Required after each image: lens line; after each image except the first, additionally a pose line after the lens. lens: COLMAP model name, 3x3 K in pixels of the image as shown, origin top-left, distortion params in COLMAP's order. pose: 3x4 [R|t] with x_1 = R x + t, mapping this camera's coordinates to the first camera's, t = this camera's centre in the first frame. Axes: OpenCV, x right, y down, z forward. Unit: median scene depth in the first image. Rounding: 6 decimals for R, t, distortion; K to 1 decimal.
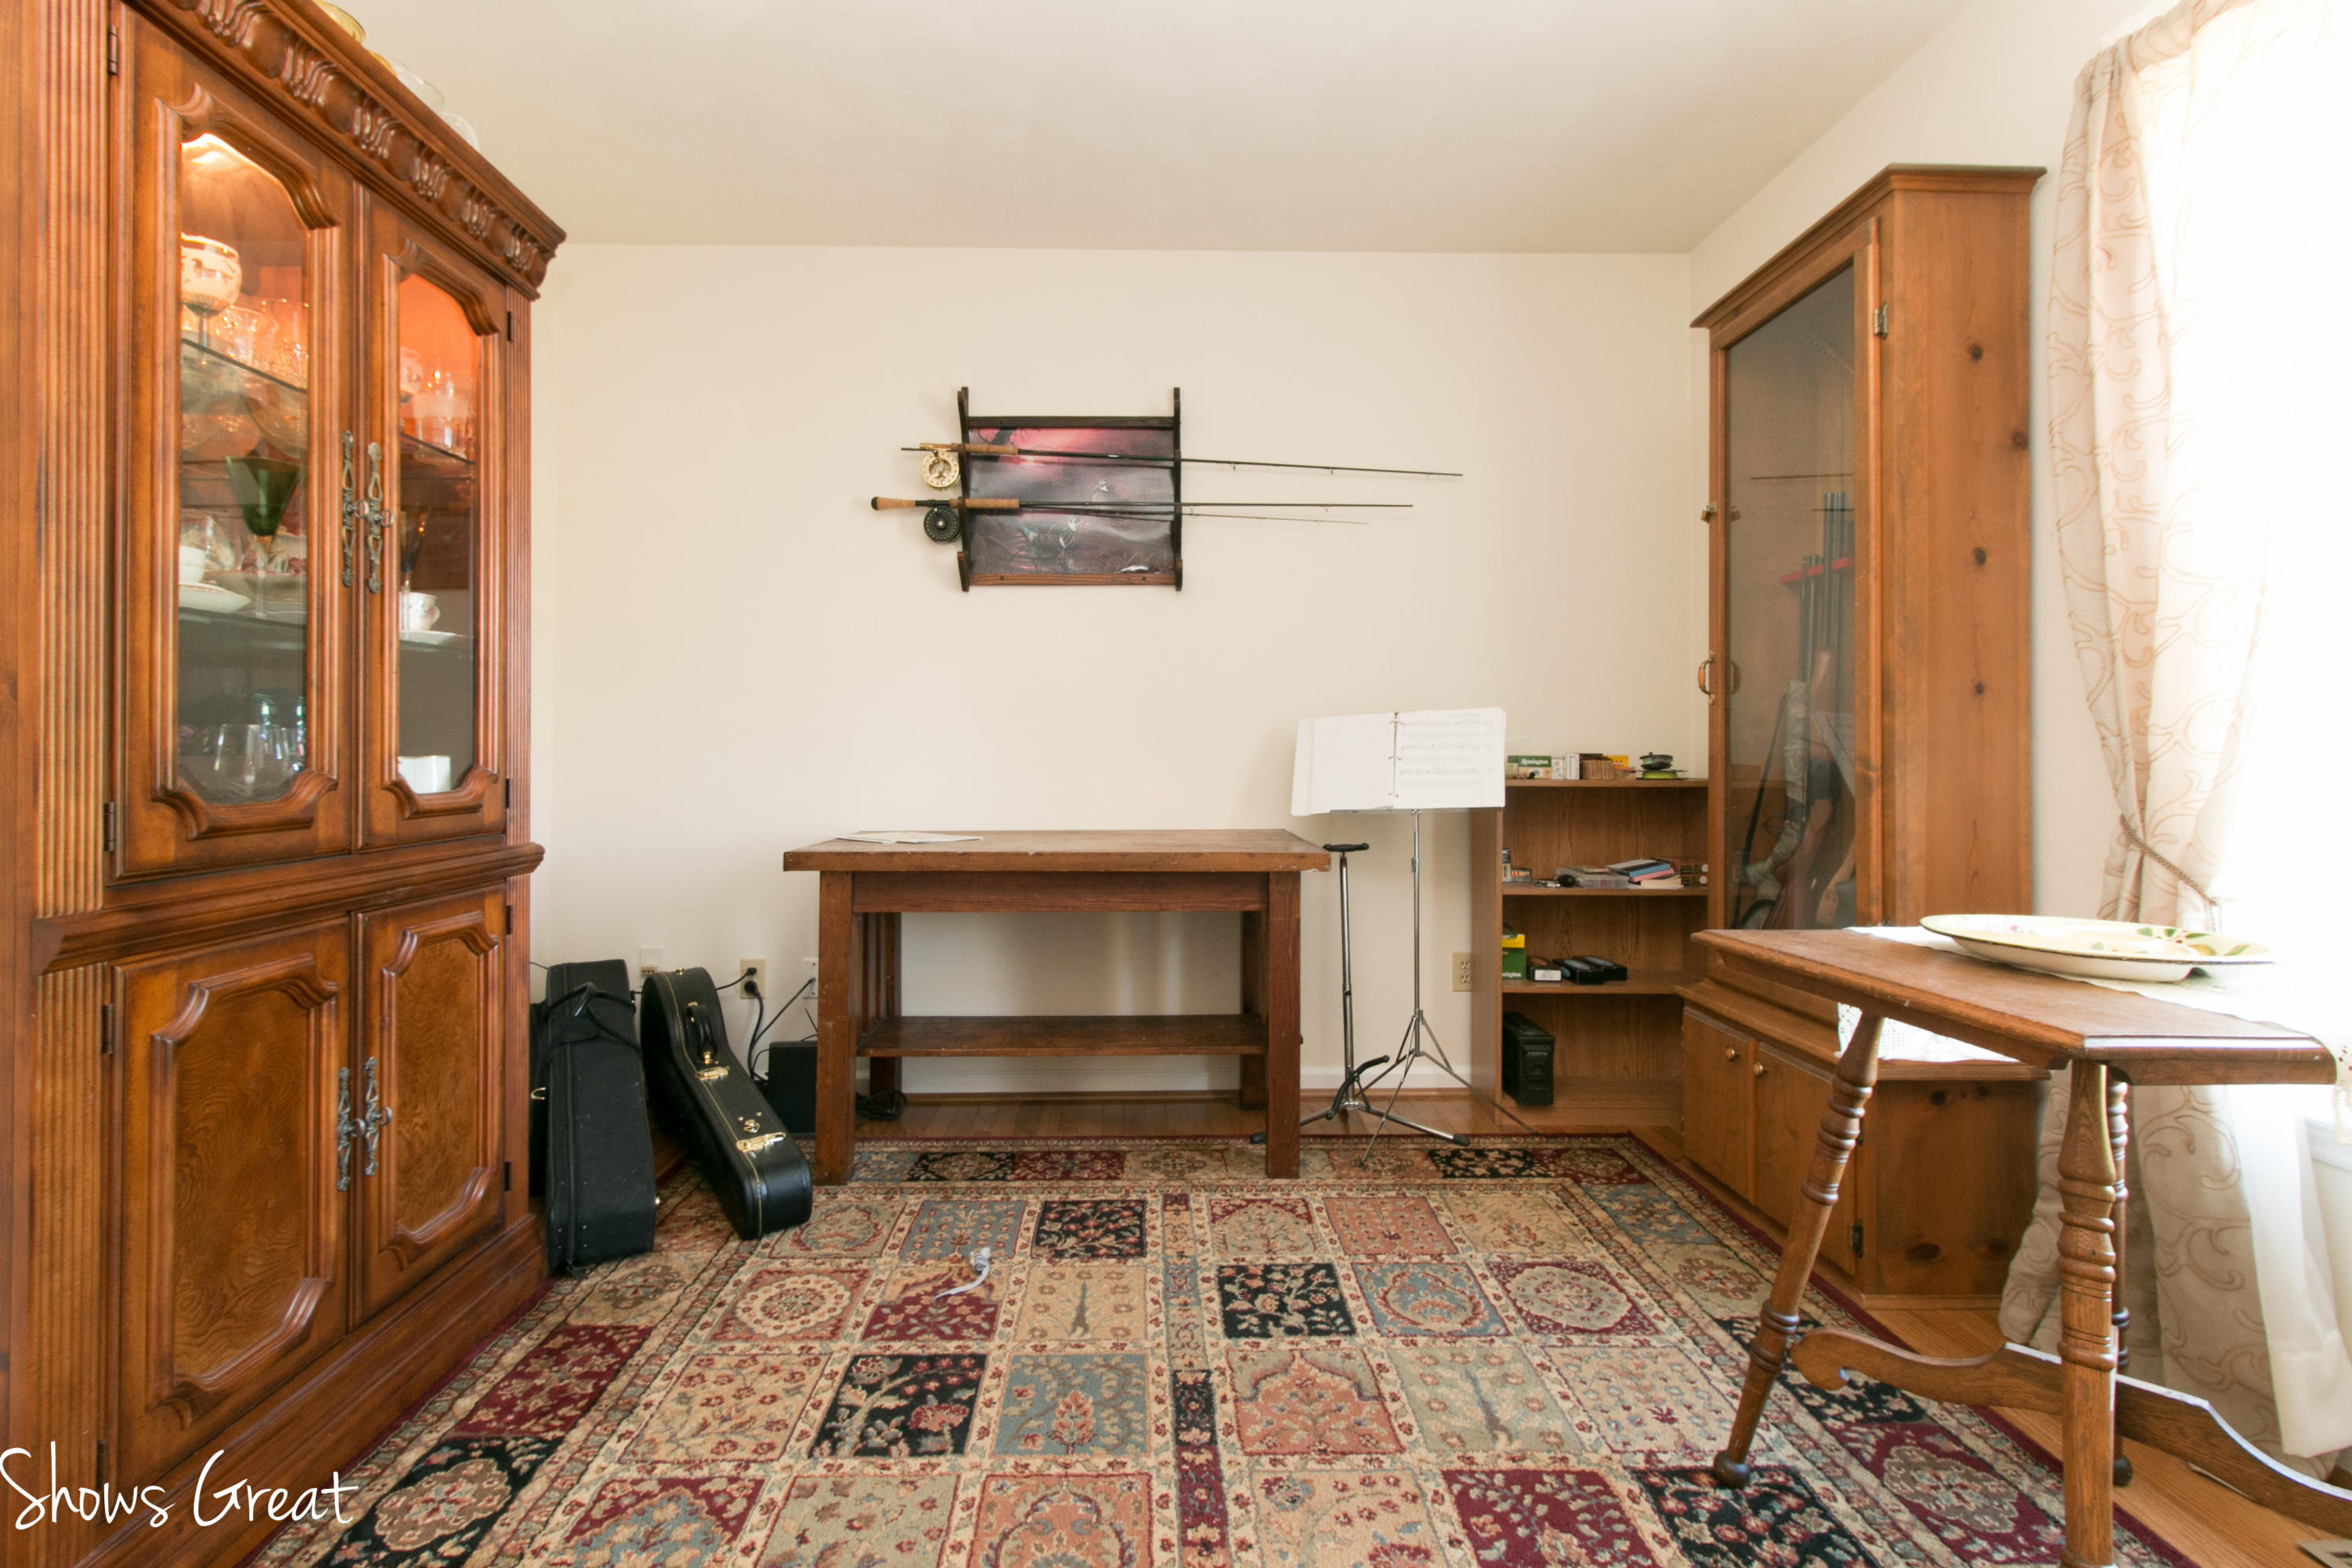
lens RADIAL K [[1095.8, 0, 1167.6], [0, 1095.8, 731.9], [0, 0, 1]] dist [0.005917, -0.000122]
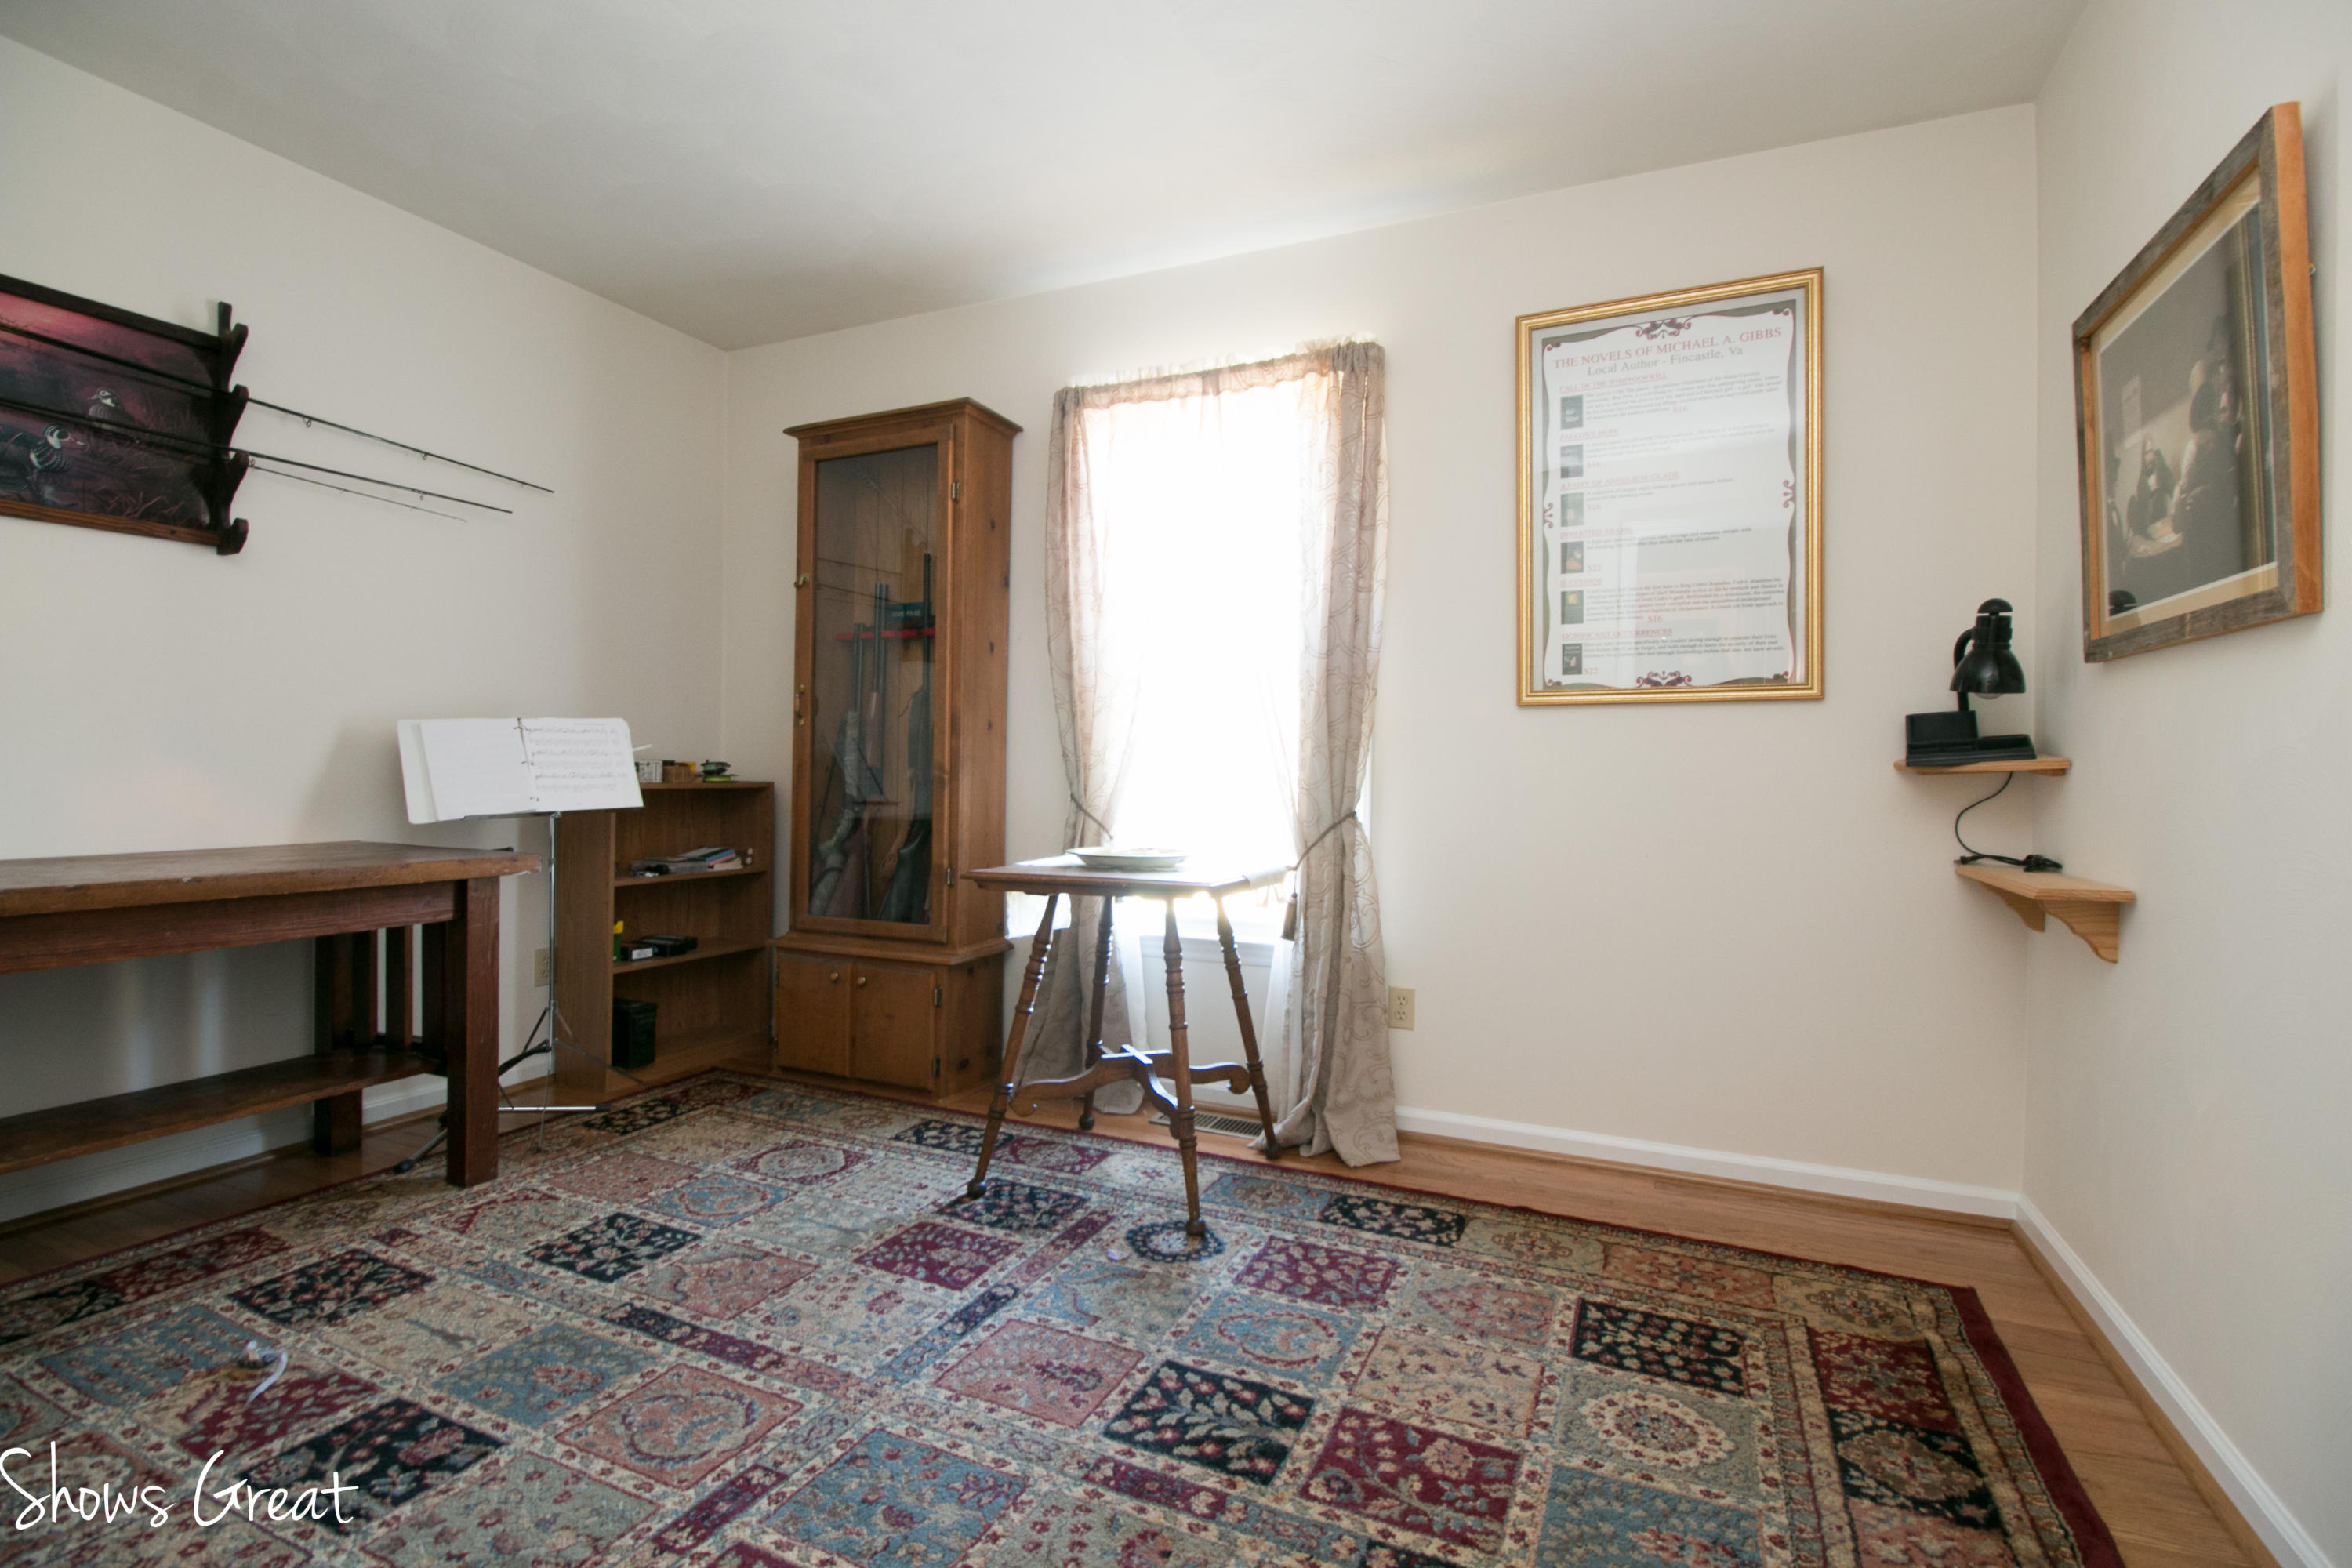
lens RADIAL K [[1078.9, 0, 1180.3], [0, 1078.9, 777.6], [0, 0, 1]] dist [0.000317, -0.013718]
pose [[0.428958, -0.003336, 0.903319, -0.583324], [-0.028734, 0.999437, 0.017336, 0.003342], [-0.902868, -0.033392, 0.428620, 0.022398]]
